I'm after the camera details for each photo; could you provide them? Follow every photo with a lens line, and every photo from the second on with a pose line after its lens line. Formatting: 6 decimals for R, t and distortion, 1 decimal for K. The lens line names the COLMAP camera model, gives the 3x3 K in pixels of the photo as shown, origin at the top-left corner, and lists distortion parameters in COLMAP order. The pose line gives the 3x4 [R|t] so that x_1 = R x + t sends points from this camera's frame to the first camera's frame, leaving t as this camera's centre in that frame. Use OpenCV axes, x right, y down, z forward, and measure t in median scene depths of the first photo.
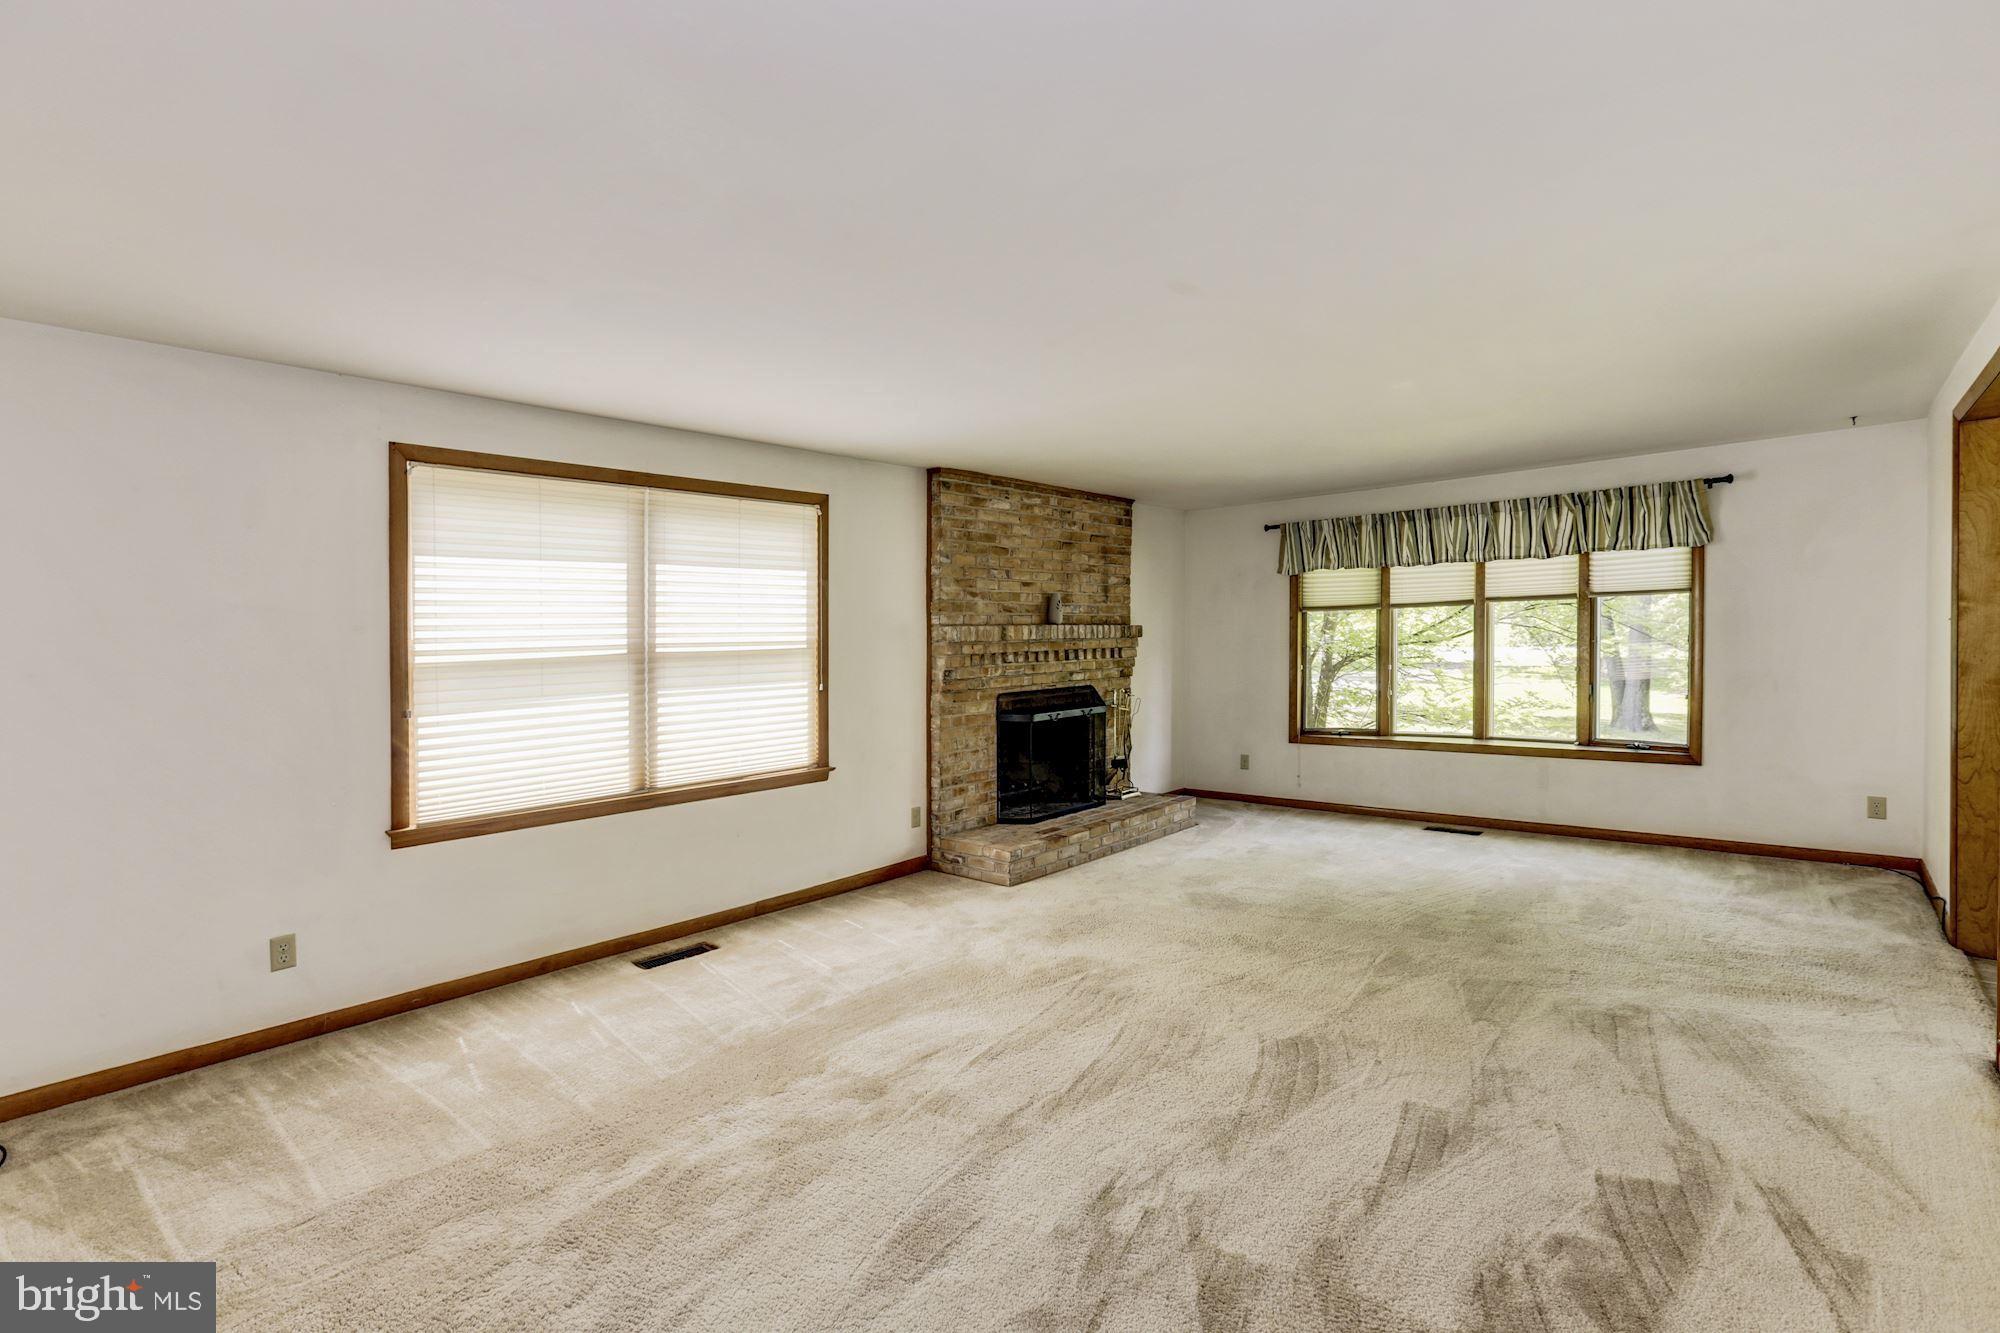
lens RADIAL K [[923.2, 0, 1000.0], [0, 923.2, 666.5], [0, 0, 1]] dist [0.000000, 0.000636]
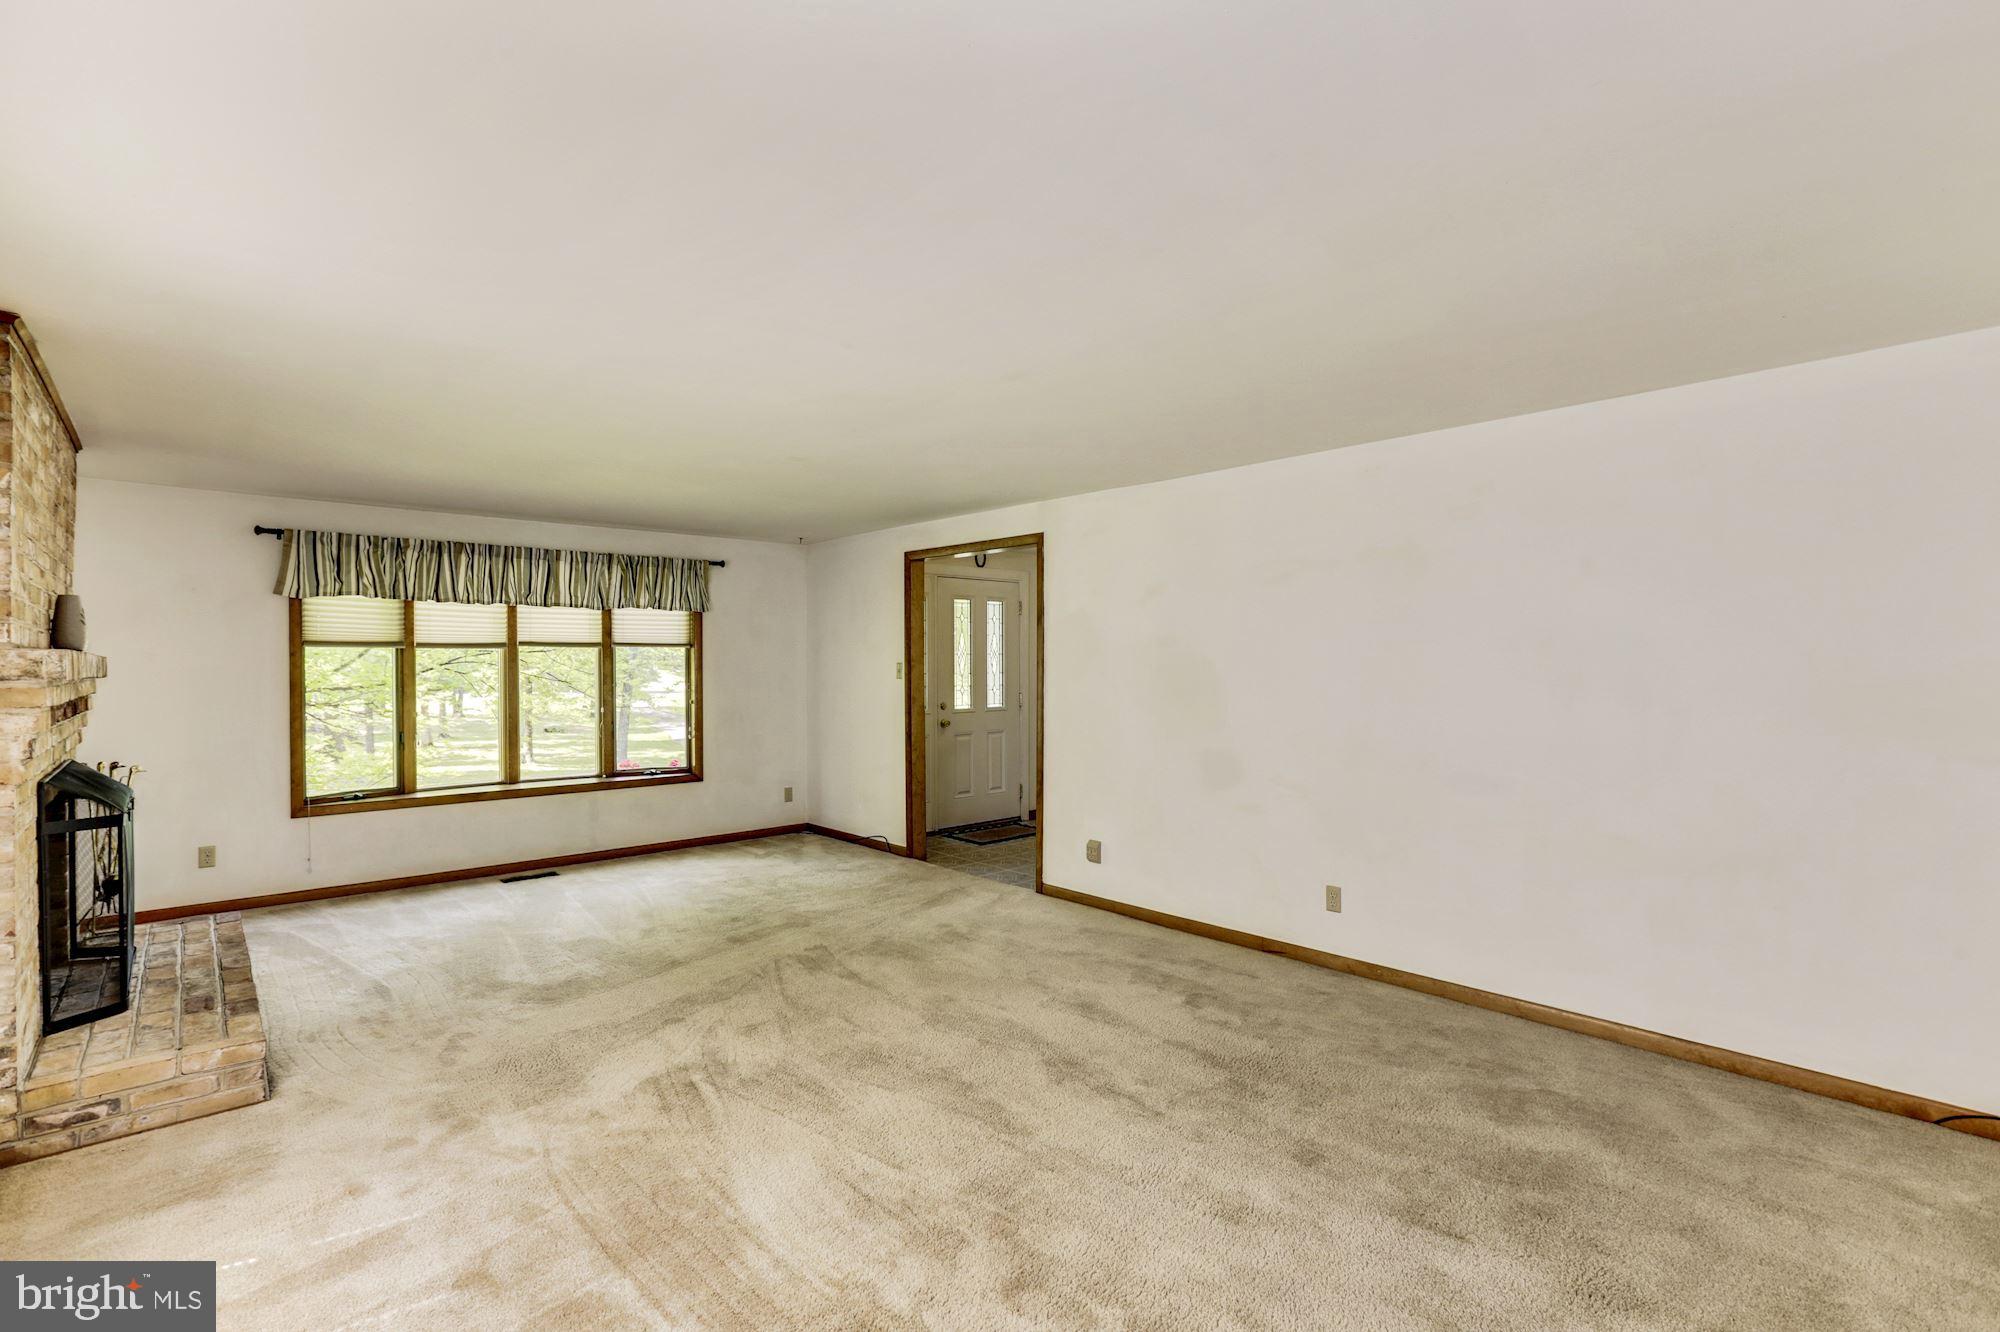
lens RADIAL K [[923.2, 0, 1000.0], [0, 923.2, 666.0], [0, 0, 1]] dist [0.000000, 0.000636]
pose [[0.107280, 0.027642, 0.993845, -0.474852], [0.030688, 0.999045, -0.031099, -0.000755], [-0.993755, 0.033836, 0.106329, 0.432731]]
